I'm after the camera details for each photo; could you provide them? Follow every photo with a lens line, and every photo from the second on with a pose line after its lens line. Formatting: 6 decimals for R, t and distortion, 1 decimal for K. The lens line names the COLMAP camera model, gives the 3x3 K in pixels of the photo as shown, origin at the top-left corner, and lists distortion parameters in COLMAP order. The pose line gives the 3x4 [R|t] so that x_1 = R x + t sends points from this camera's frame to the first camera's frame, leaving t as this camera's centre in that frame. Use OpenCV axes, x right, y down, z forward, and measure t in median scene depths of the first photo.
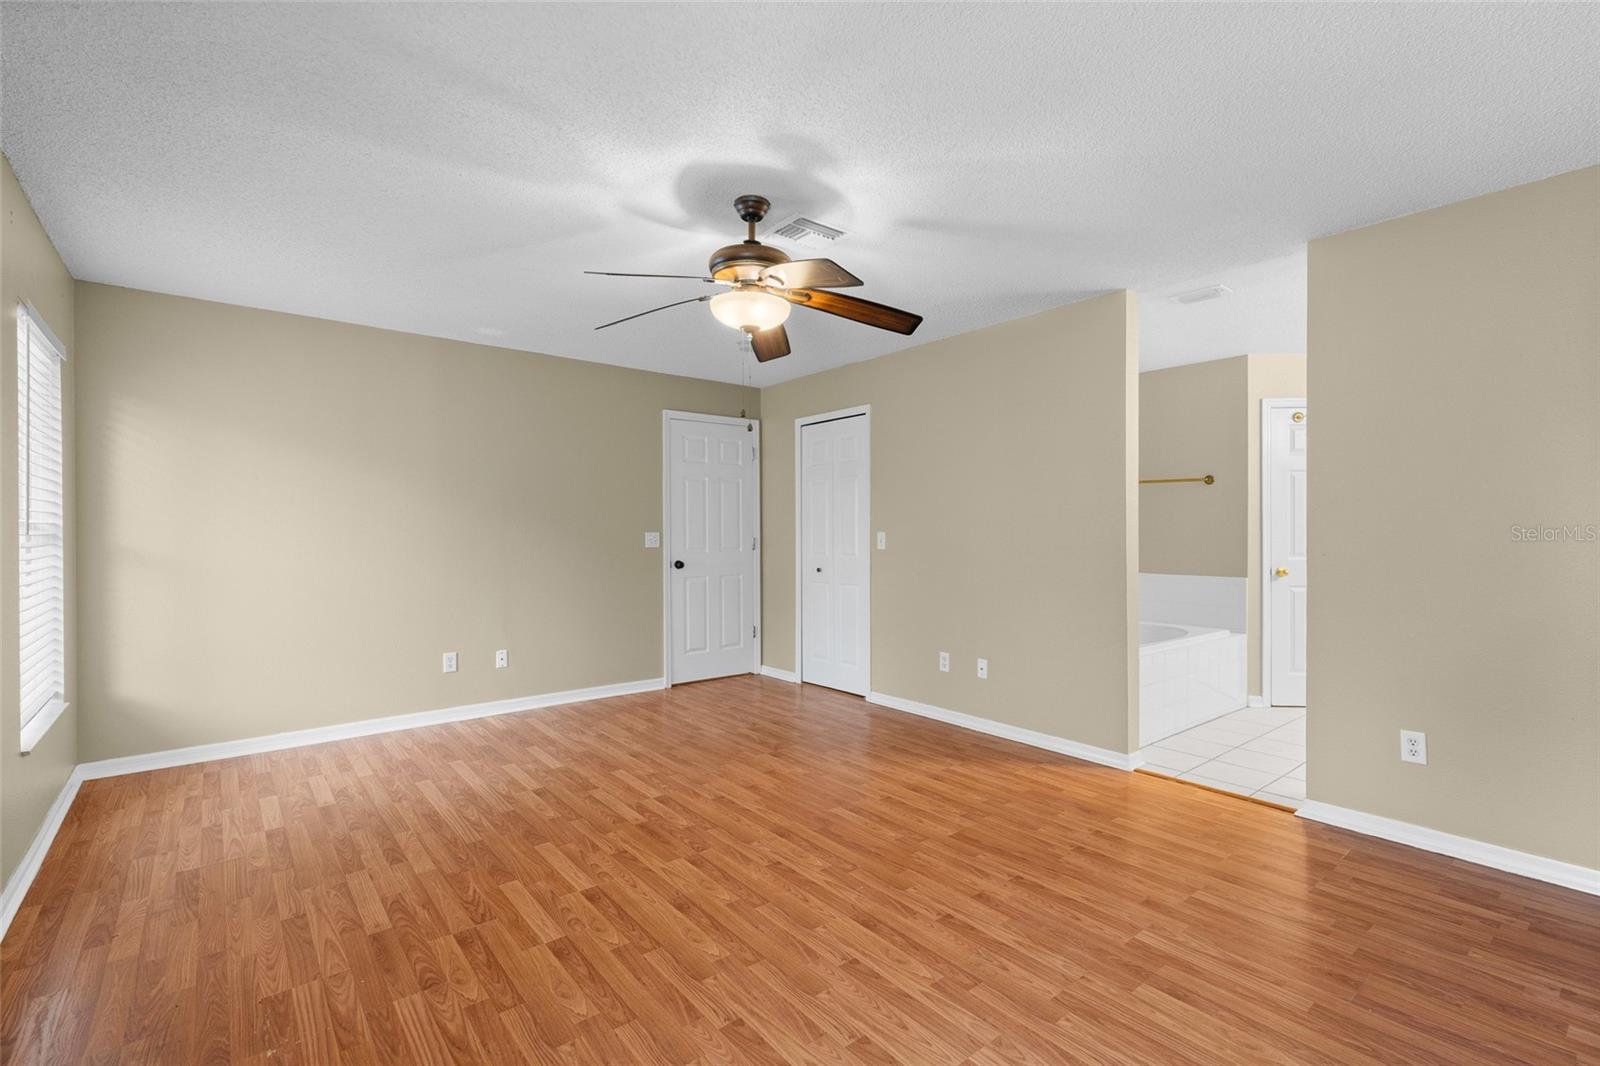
lens RADIAL K [[723.3, 0, 804.7], [0, 723.3, 526.0], [0, 0, 1]] dist [0.006746, 0.000351]
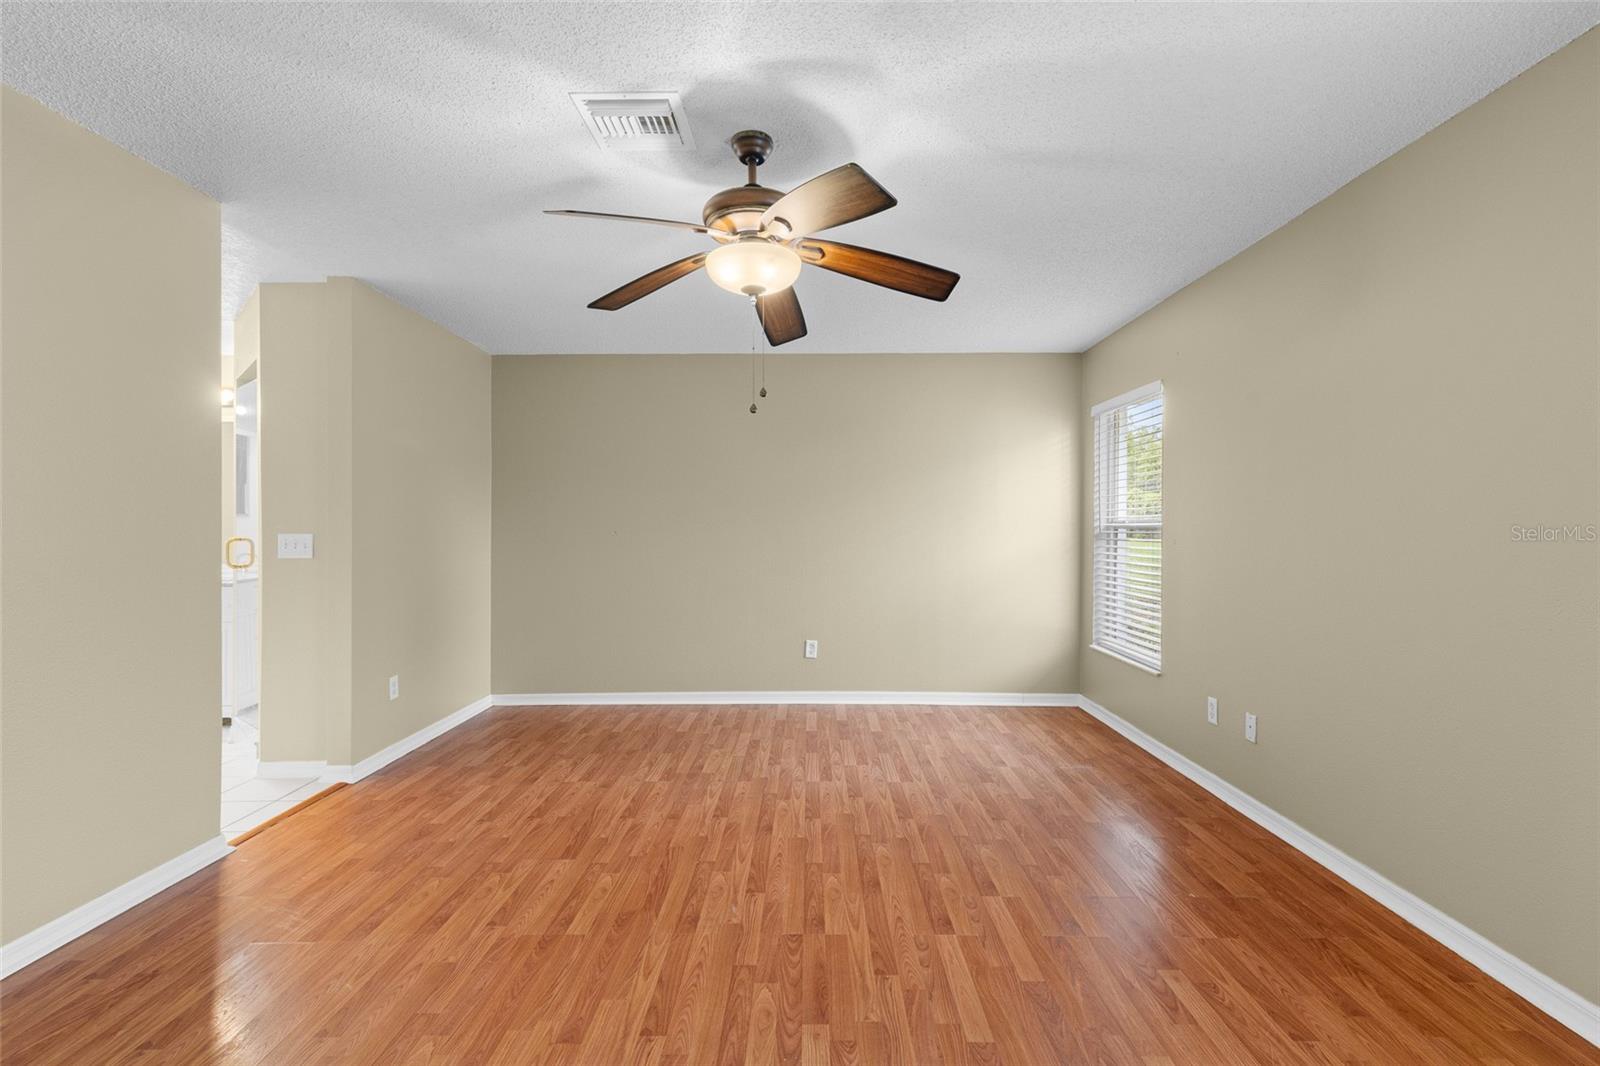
lens RADIAL K [[723.3, 0, 804.7], [0, 723.3, 526.0], [0, 0, 1]] dist [0.006746, 0.000351]
pose [[-0.772128, 0.003379, 0.635458, -0.679418], [-0.004695, 0.999928, -0.011022, 0.009478], [-0.635450, -0.011494, -0.772056, 1.672288]]
